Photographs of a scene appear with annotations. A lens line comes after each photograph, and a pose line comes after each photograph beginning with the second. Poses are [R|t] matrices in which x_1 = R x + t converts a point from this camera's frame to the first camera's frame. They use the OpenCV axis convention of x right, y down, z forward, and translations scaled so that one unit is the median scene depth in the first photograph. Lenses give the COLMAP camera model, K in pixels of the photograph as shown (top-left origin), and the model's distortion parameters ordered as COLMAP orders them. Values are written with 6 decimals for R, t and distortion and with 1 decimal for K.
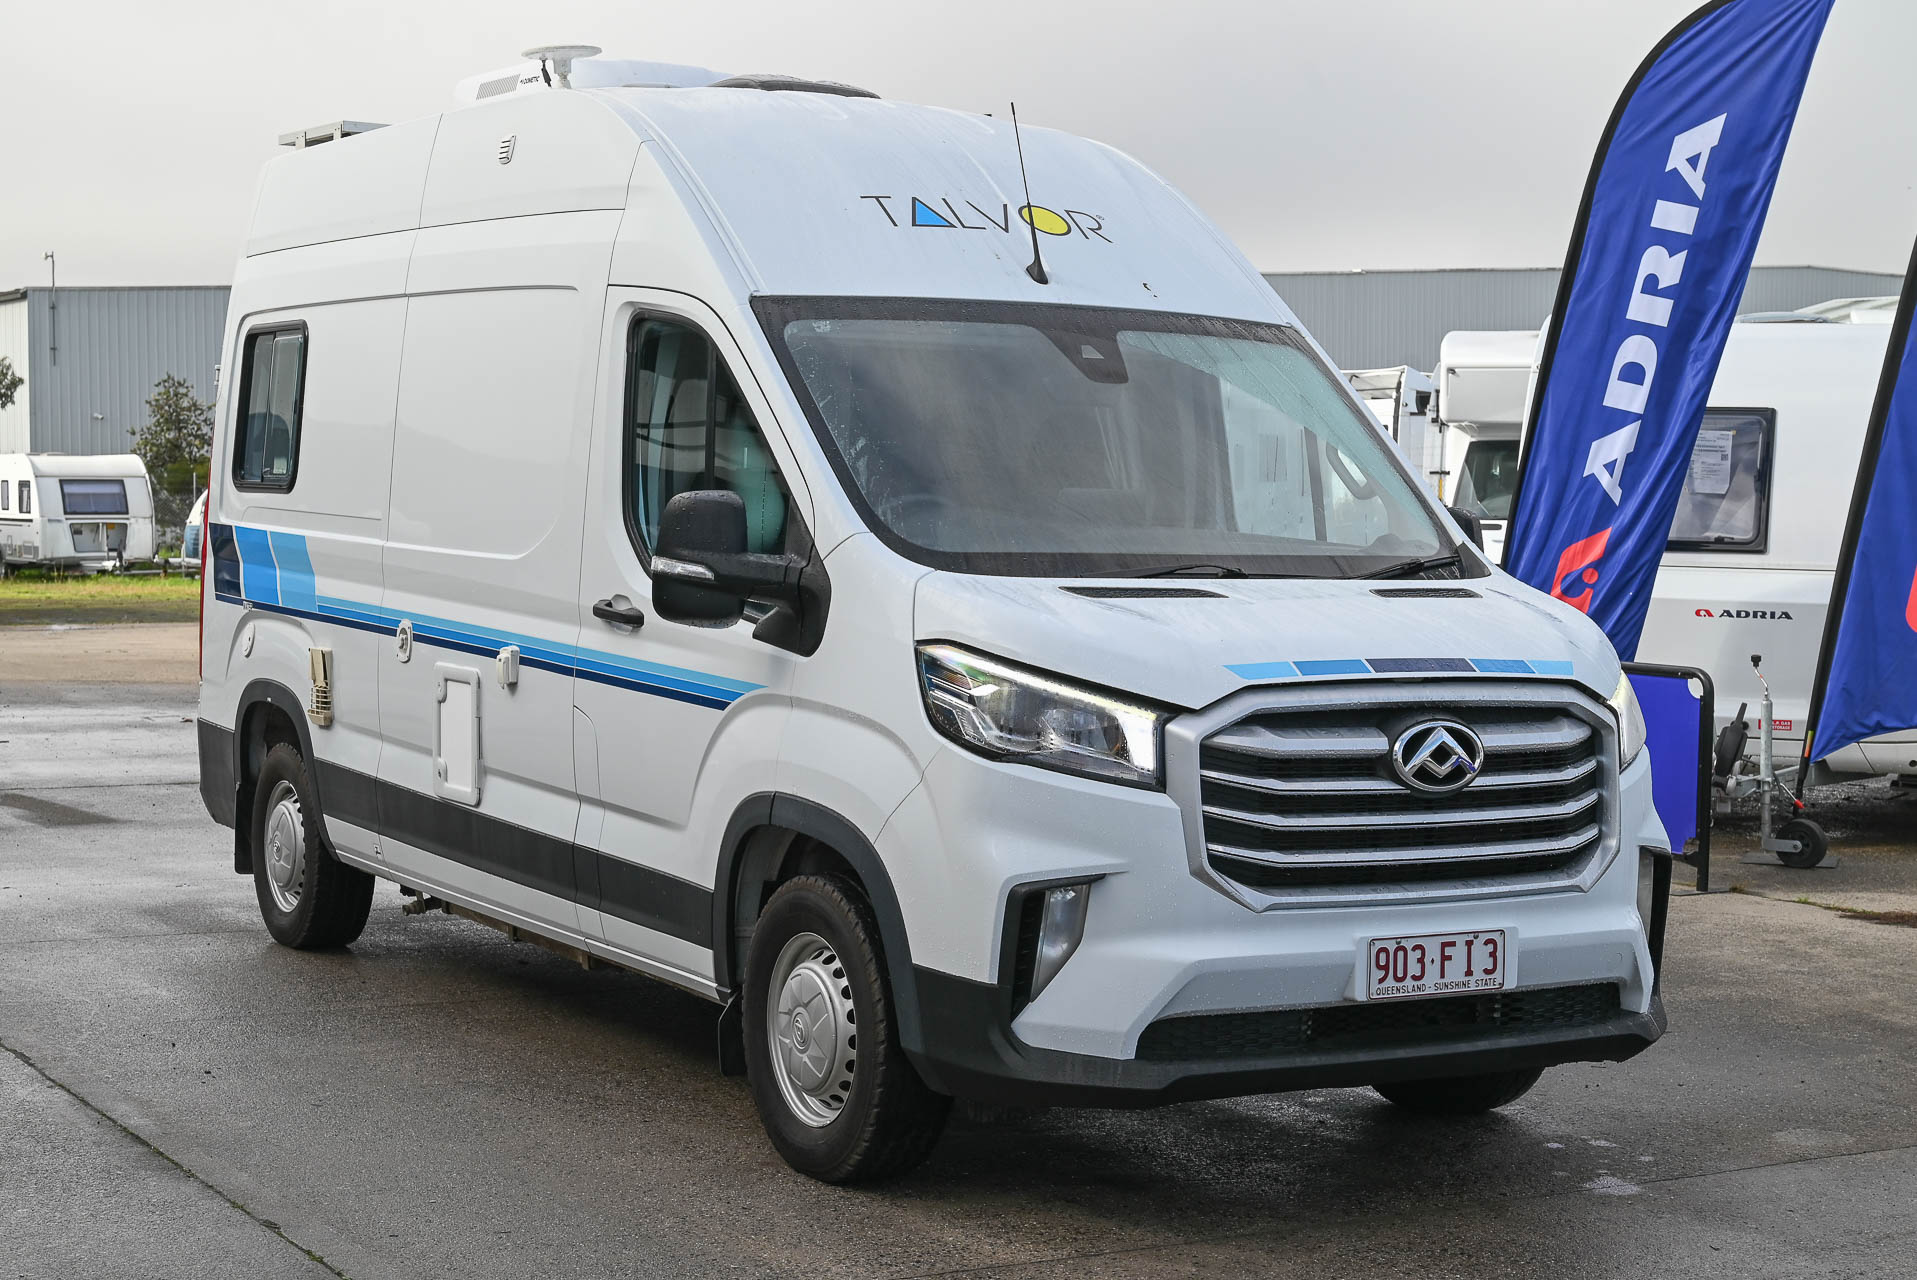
lens RADIAL K [[3004.8, 0, 943.9], [0, 3004.8, 655.9], [0, 0, 1]] dist [0.084566, 0.000000]
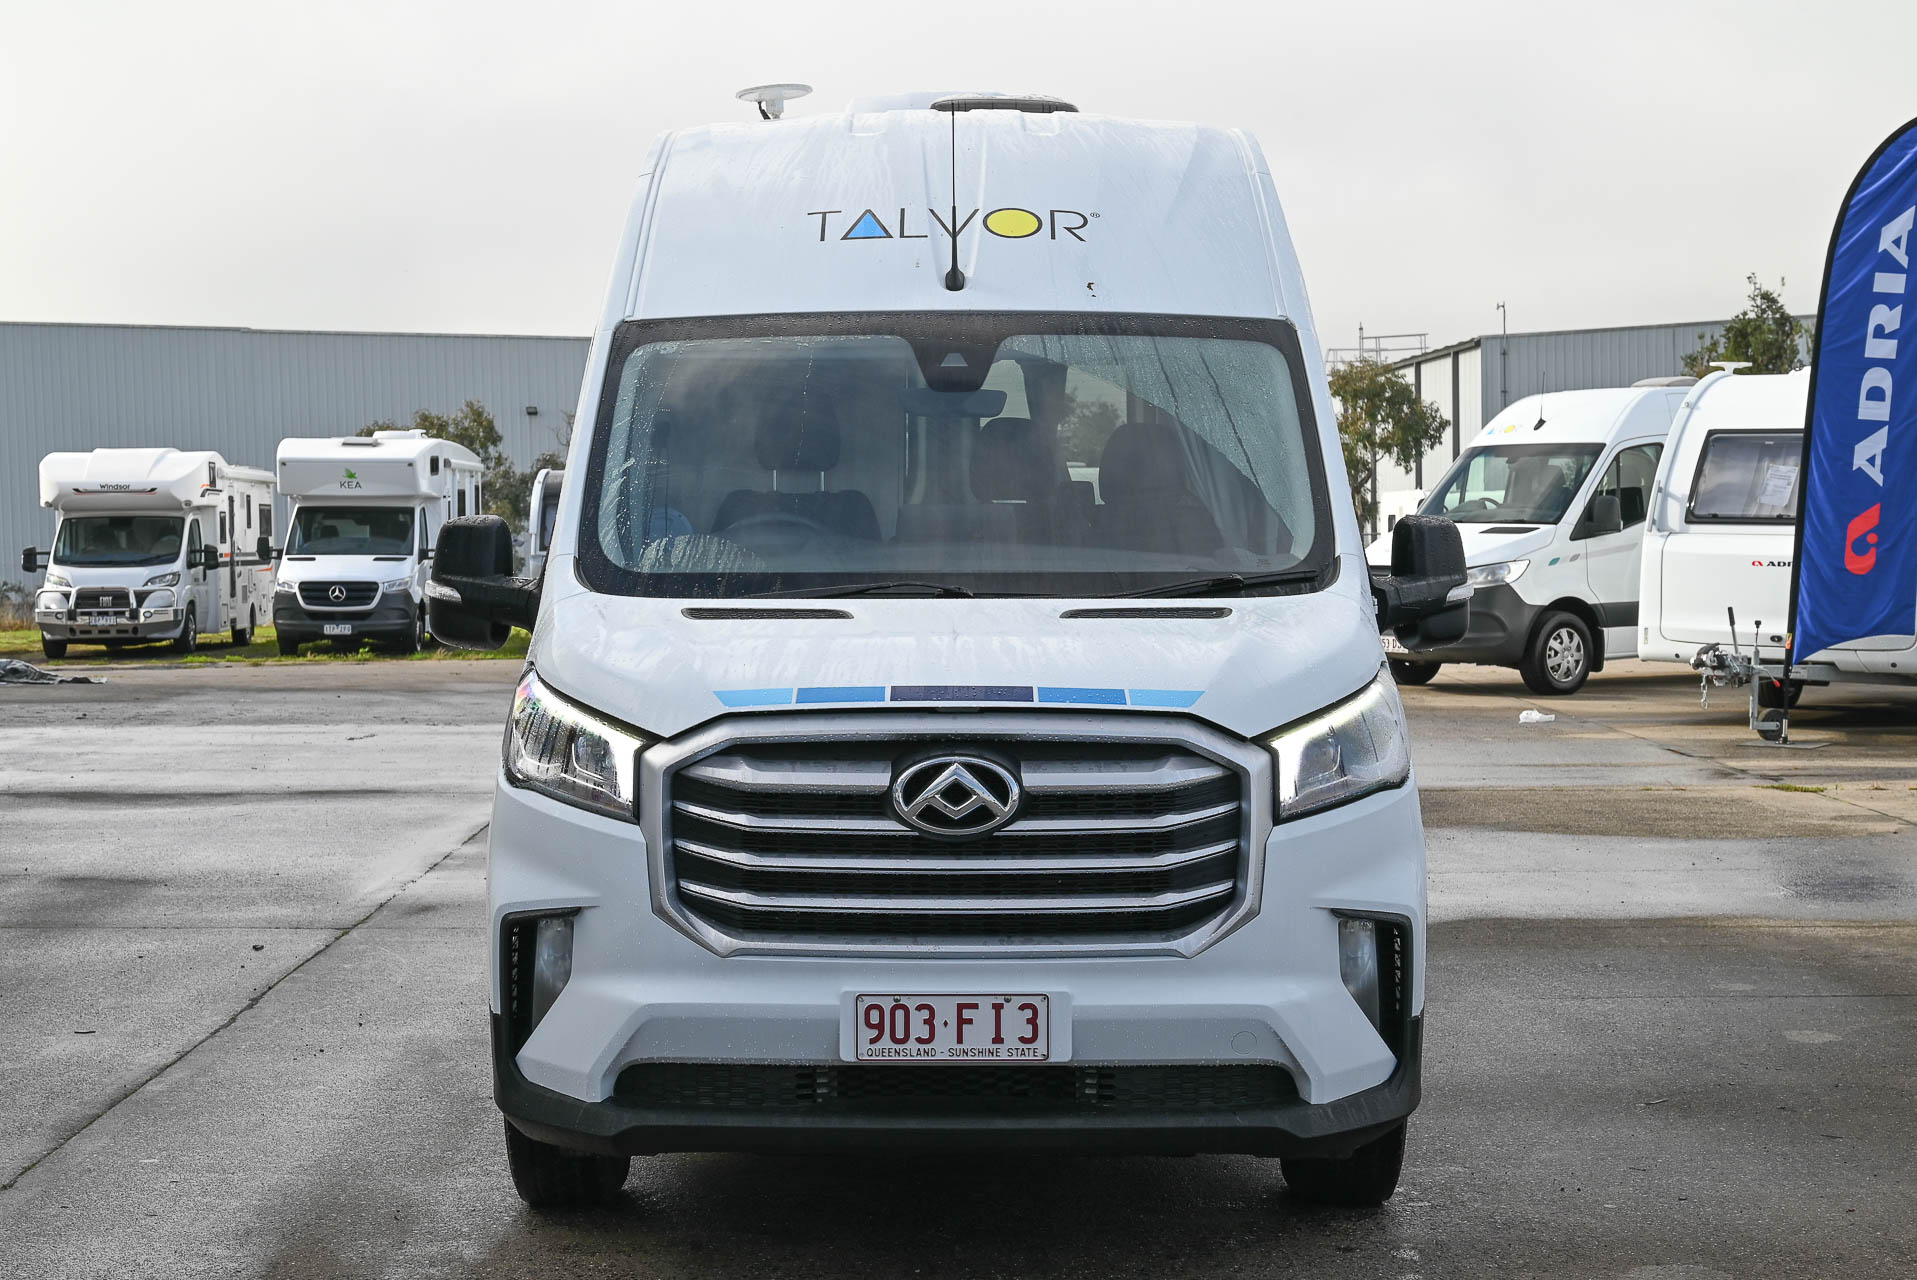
lens RADIAL K [[2857.7, 0, 969.3], [0, 2857.7, 642.9], [0, 0, 1]] dist [0.005829, 0.000000]
pose [[0.853826, 0.003053, -0.520550, 0.607383], [-0.009392, 0.999910, -0.009542, -0.003944], [0.520474, 0.013036, 0.853778, 0.274888]]
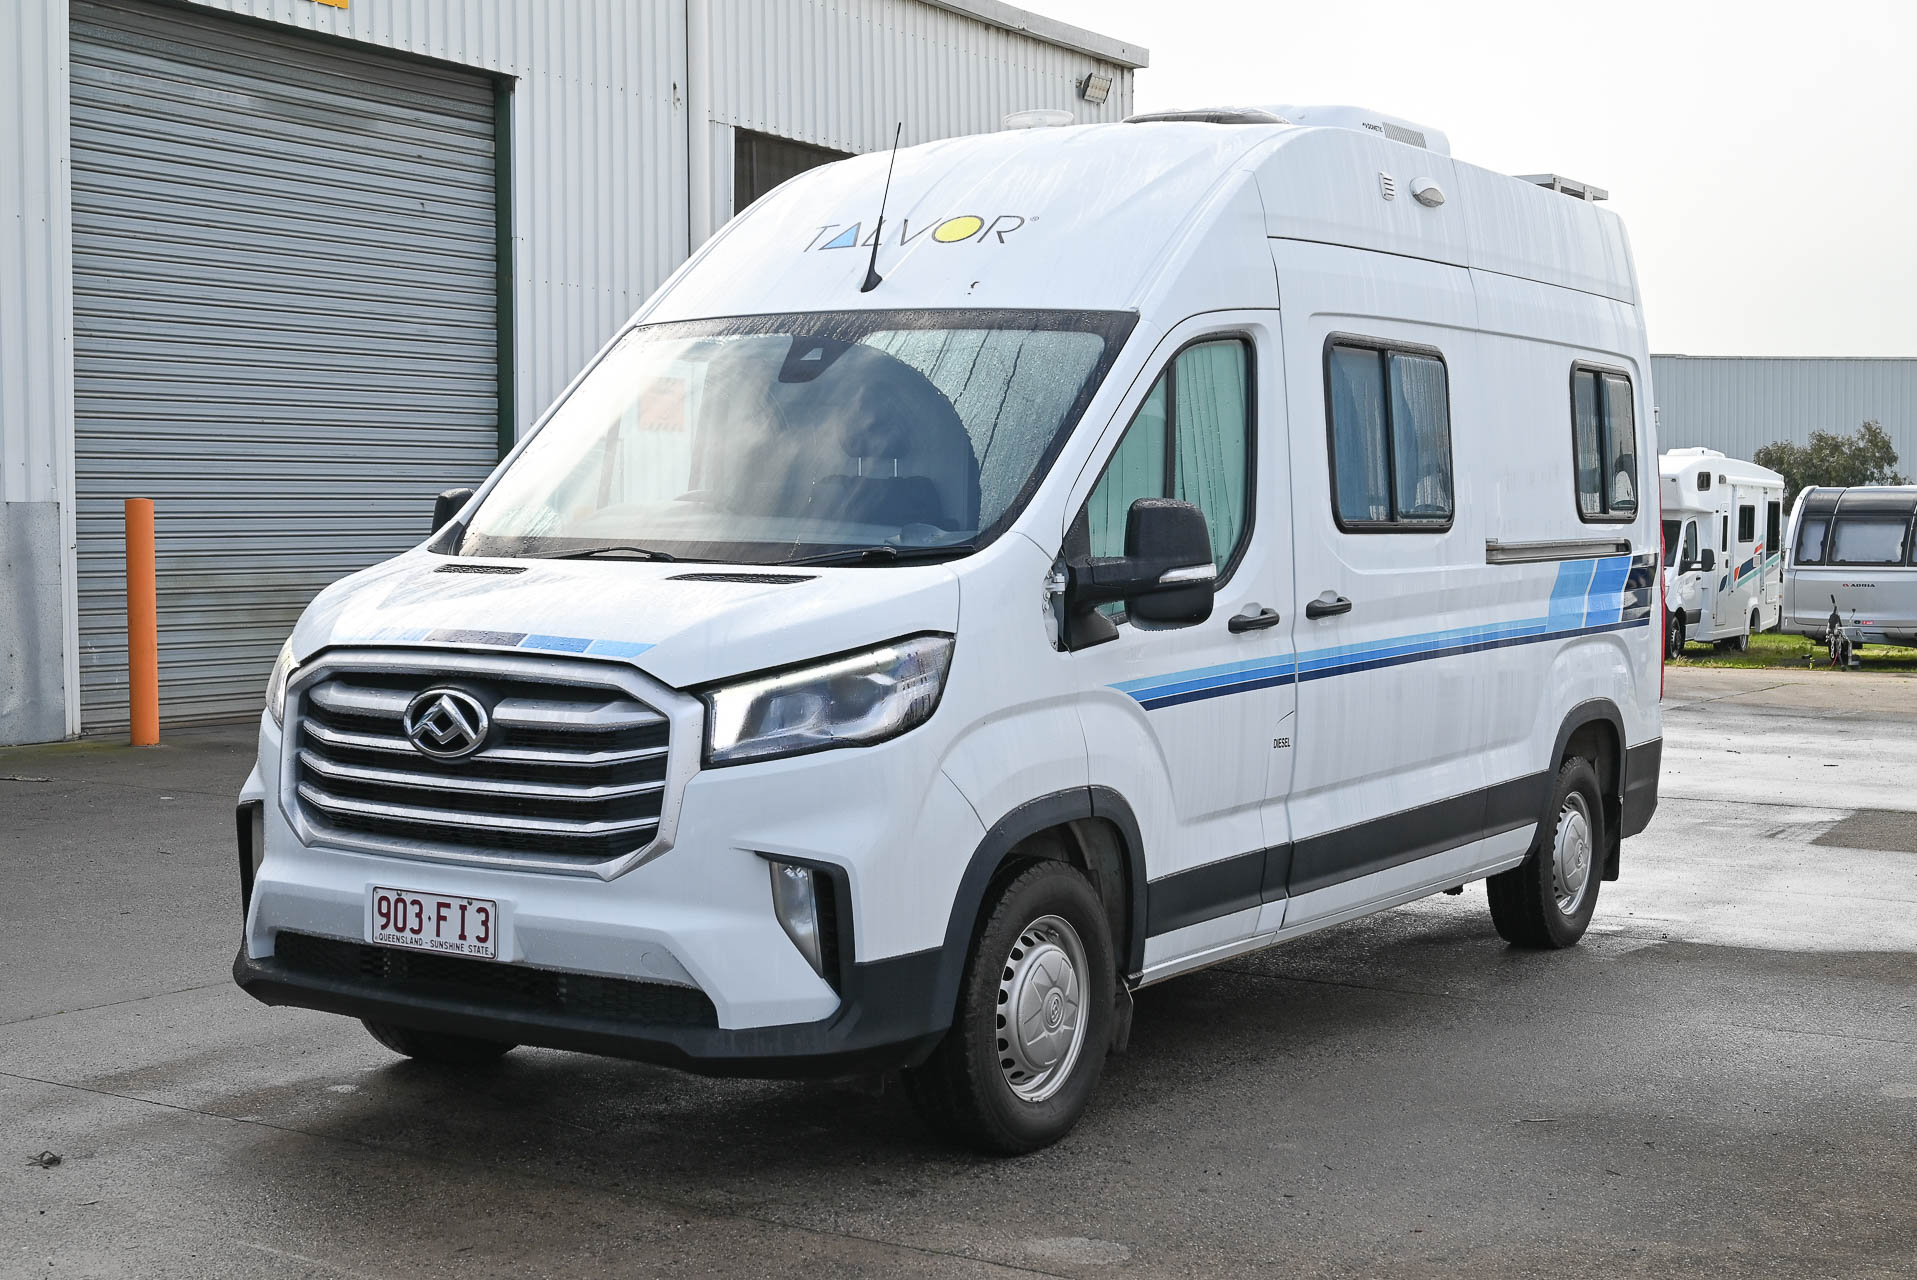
lens RADIAL K [[2682.8, 0, 956.6], [0, 2682.8, 629.1], [0, 0, 1]] dist [0.012072, 0.000000]
pose [[0.459653, 0.026951, -0.887690, 1.063812], [-0.057483, 0.998346, 0.000545, -0.009745], [0.886236, 0.050777, 0.460442, 0.724873]]
